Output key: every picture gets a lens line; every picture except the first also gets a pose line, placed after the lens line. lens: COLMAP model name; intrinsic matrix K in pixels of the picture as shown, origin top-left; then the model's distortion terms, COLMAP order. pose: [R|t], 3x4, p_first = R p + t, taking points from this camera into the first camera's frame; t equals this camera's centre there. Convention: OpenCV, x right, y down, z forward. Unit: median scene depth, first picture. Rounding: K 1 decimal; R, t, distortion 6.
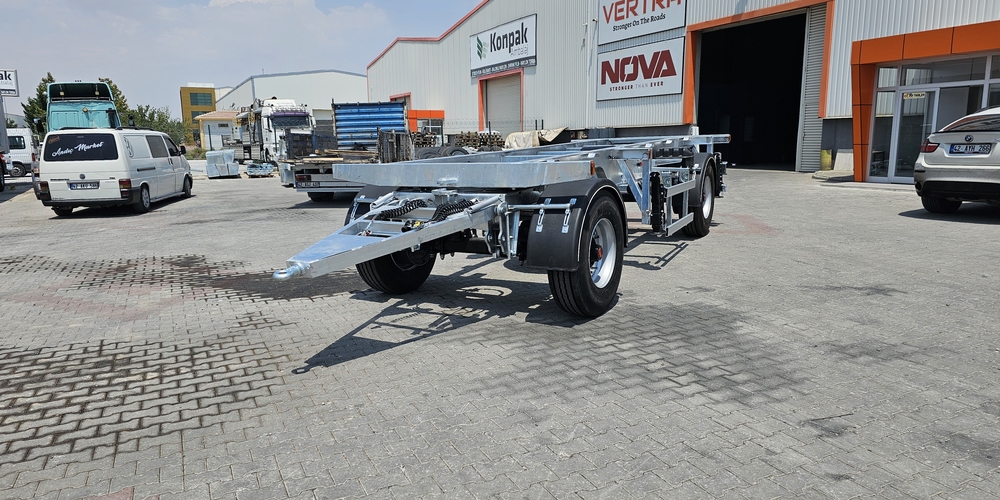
lens RADIAL K [[659.1, 0, 479.5], [0, 659.1, 248.2], [0, 0, 1]] dist [0.091542, -0.090074]
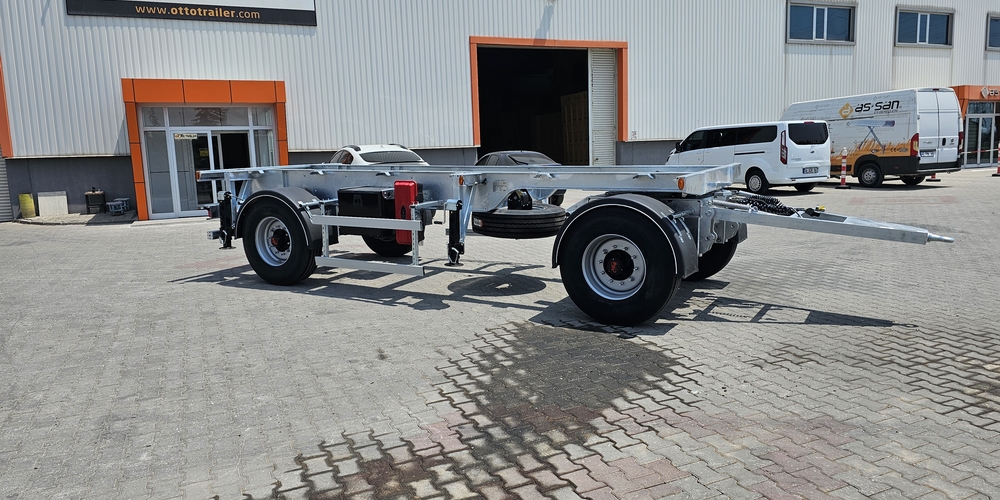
lens RADIAL K [[674.0, 0, 482.9], [0, 674.0, 271.7], [0, 0, 1]] dist [-0.003252, -0.024186]
pose [[0.020712, -0.143825, 0.989386, -0.436529], [0.193060, 0.971549, 0.137191, -0.067414], [-0.980968, 0.188169, 0.047889, 0.498821]]
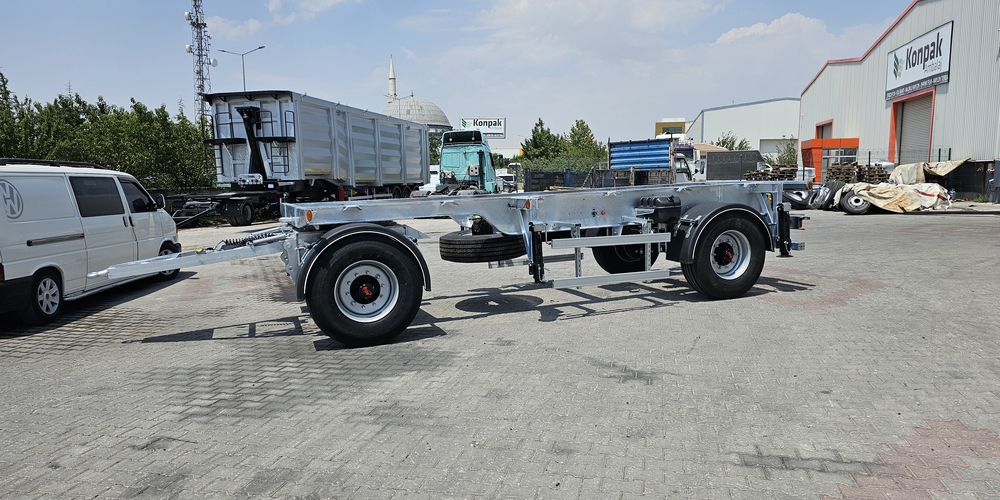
lens RADIAL K [[648.9, 0, 500.0], [0, 648.9, 250.0], [0, 0, 1]] dist [0.077318, -0.075244]
pose [[0.790397, 0.078482, -0.607547, 0.375780], [-0.102139, 0.994760, -0.004379, -0.029401], [0.604020, 0.065515, 0.794272, 0.093551]]
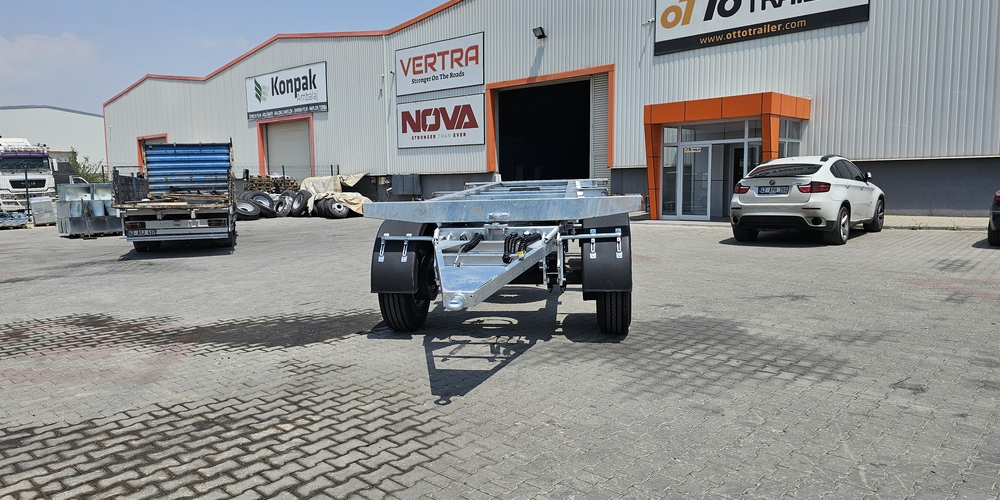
lens RADIAL K [[659.1, 0, 479.5], [0, 659.1, 248.2], [0, 0, 1]] dist [0.091542, -0.090074]
pose [[0.931080, -0.033466, 0.363278, -0.170248], [0.058839, 0.996522, -0.059003, 0.004148], [-0.360040, 0.076311, 0.929811, 0.008389]]
